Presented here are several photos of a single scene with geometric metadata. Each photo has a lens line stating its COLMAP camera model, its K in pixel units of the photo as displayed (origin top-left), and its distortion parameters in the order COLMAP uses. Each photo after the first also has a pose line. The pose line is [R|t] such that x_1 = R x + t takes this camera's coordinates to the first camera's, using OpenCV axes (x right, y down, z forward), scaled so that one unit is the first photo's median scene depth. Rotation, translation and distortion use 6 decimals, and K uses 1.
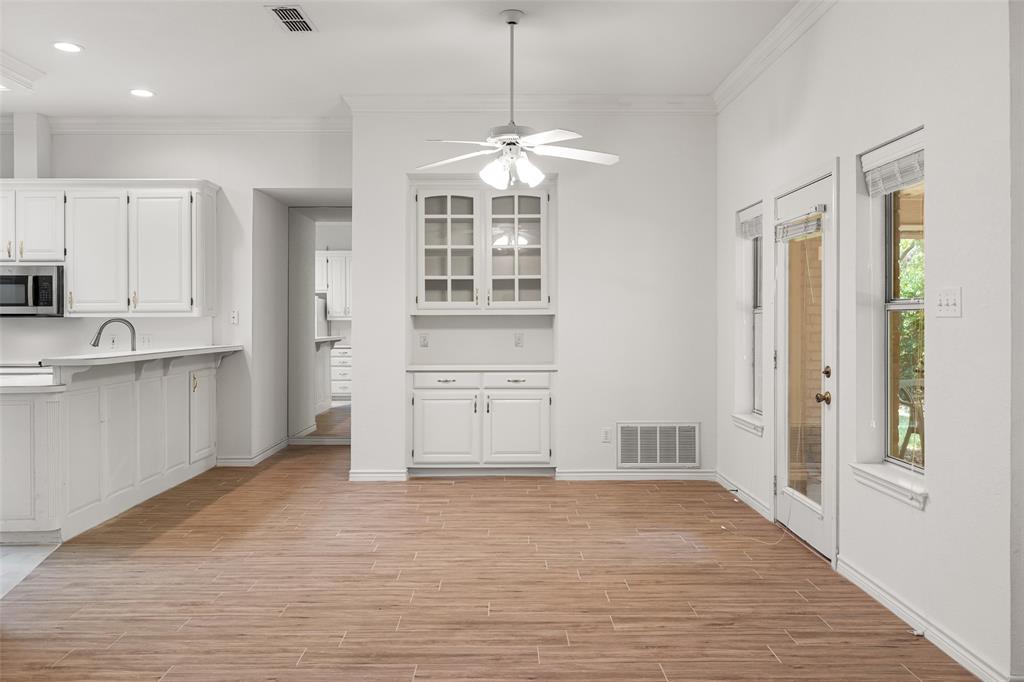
lens RADIAL K [[750.8, 0, 510.8], [0, 750.8, 316.1], [0, 0, 1]] dist [-0.000401, -0.002031]
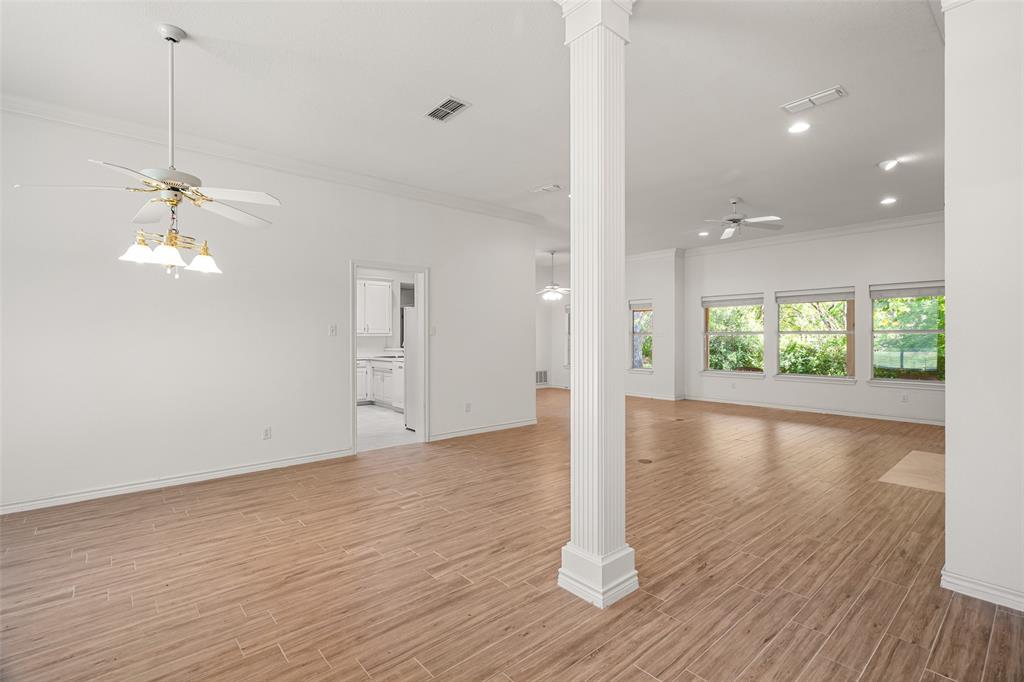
lens RADIAL K [[469.8, 0, 512.8], [0, 469.8, 337.1], [0, 0, 1]] dist [-0.002722, -0.000140]
pose [[0.763062, 0.001964, 0.646323, -1.138331], [-0.003069, 0.999995, 0.000584, 0.003266], [-0.646319, -0.002430, 0.763064, -0.421200]]
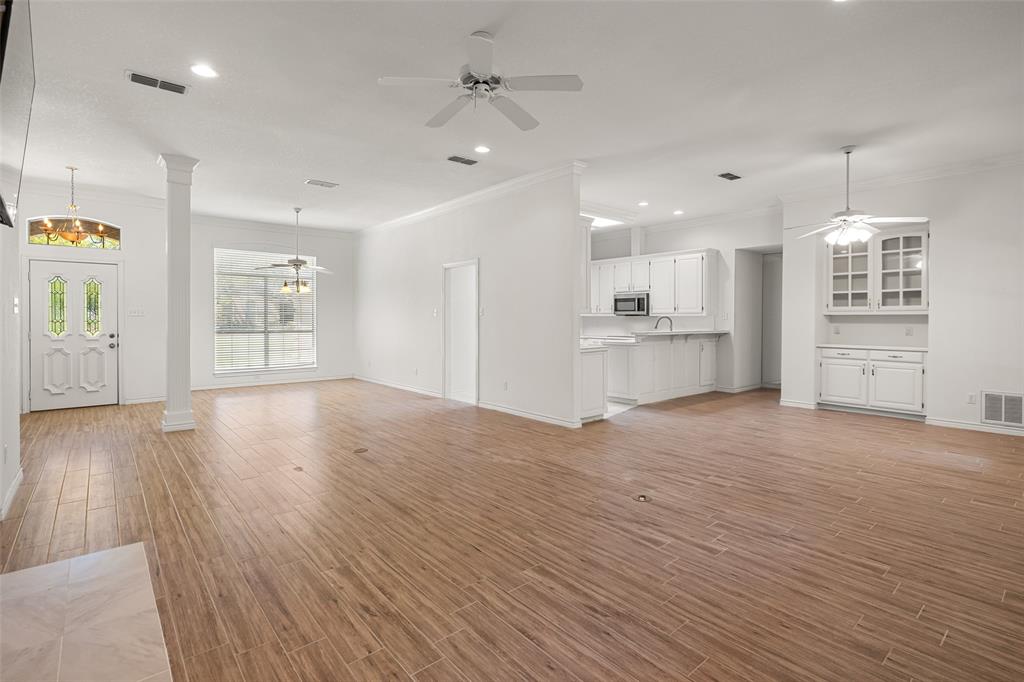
lens RADIAL K [[486.1, 0, 509.3], [0, 486.1, 324.3], [0, 0, 1]] dist [-0.002571, 0.000650]
pose [[0.636190, 0.013986, -0.771405, 0.275386], [0.000257, 0.999832, 0.018339, -0.000082], [0.771532, -0.011865, 0.636080, -0.265007]]
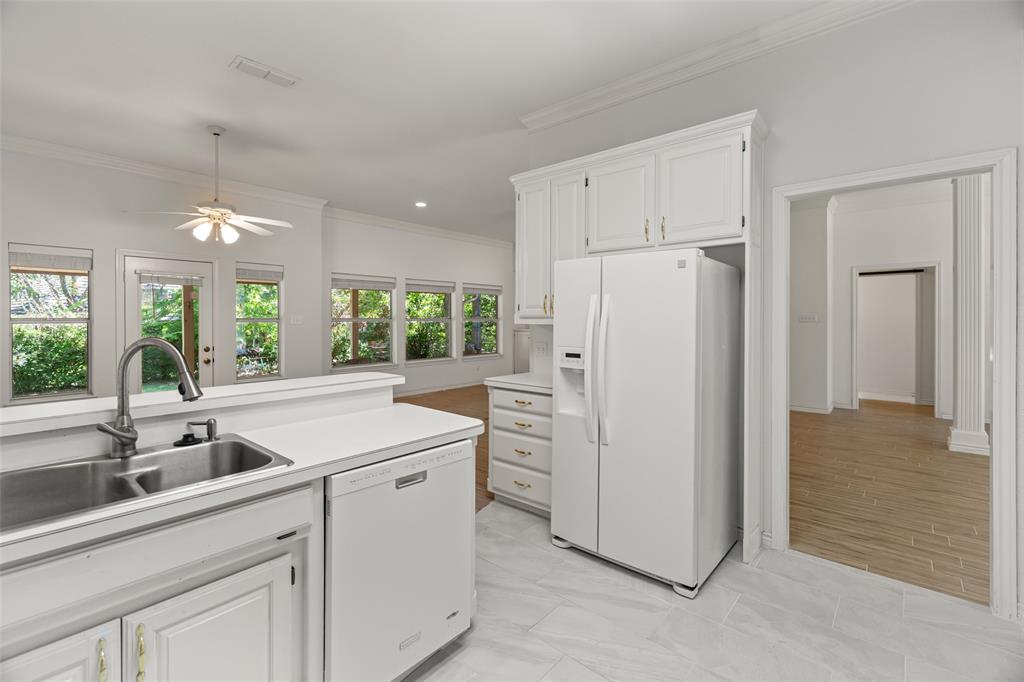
lens RADIAL K [[456.1, 0, 508.3], [0, 456.1, 319.3], [0, 0, 1]] dist [0.004425, 0.000891]
pose [[-0.747584, 0.003256, 0.664159, -0.762027], [0.001073, 0.999993, -0.003694, -0.006437], [-0.664166, -0.002049, -0.747582, 0.934086]]
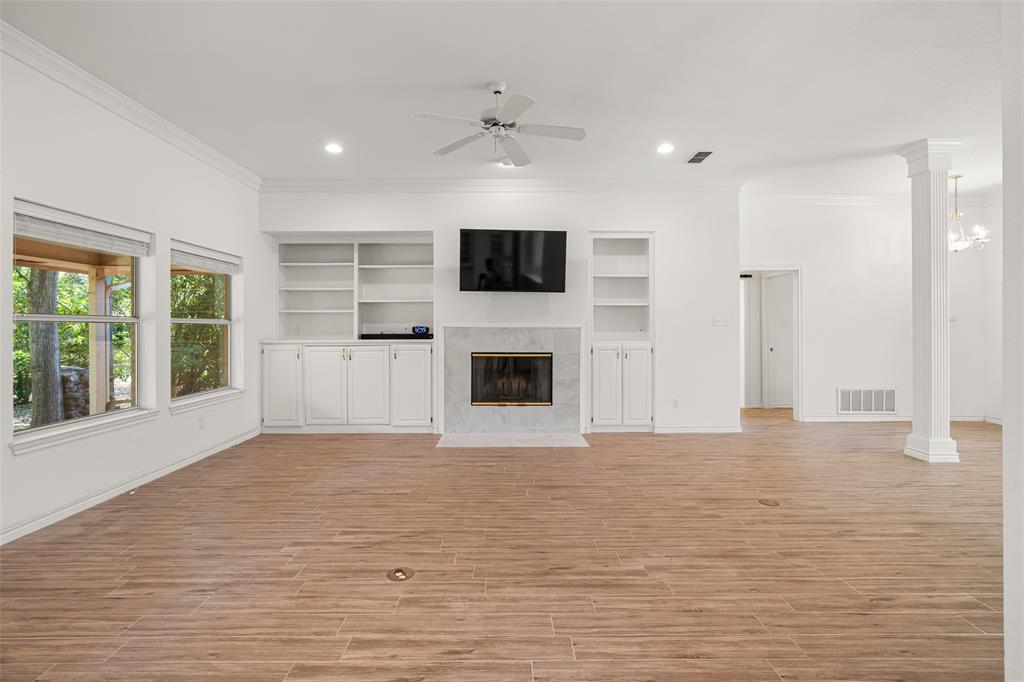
lens RADIAL K [[486.1, 0, 509.3], [0, 486.1, 324.3], [0, 0, 1]] dist [-0.002571, 0.000650]
pose [[-0.999991, 0.003343, 0.002504, -0.150293], [0.003312, 0.999918, -0.012331, 0.004985], [-0.002545, -0.012322, -0.999921, 0.620146]]
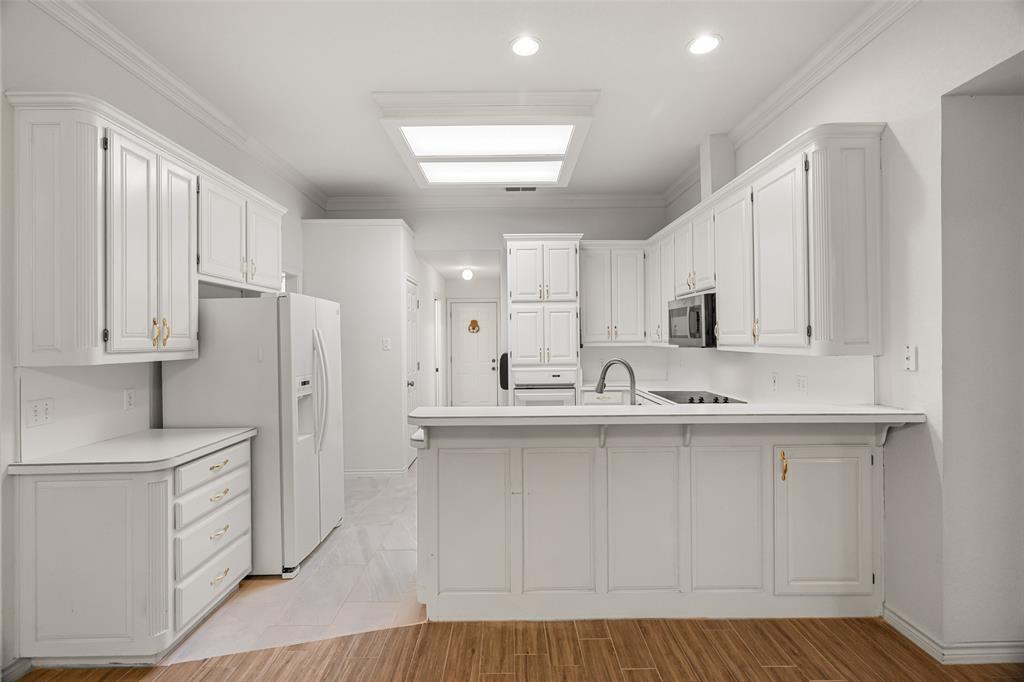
lens RADIAL K [[465.3, 0, 510.2], [0, 465.3, 337.0], [0, 0, 1]] dist [-0.003507, -0.000097]
pose [[-0.004934, 0.001769, -0.999986, -0.042834], [0.014340, 0.999896, 0.001698, -0.019293], [0.999885, -0.014332, -0.004958, 0.784672]]
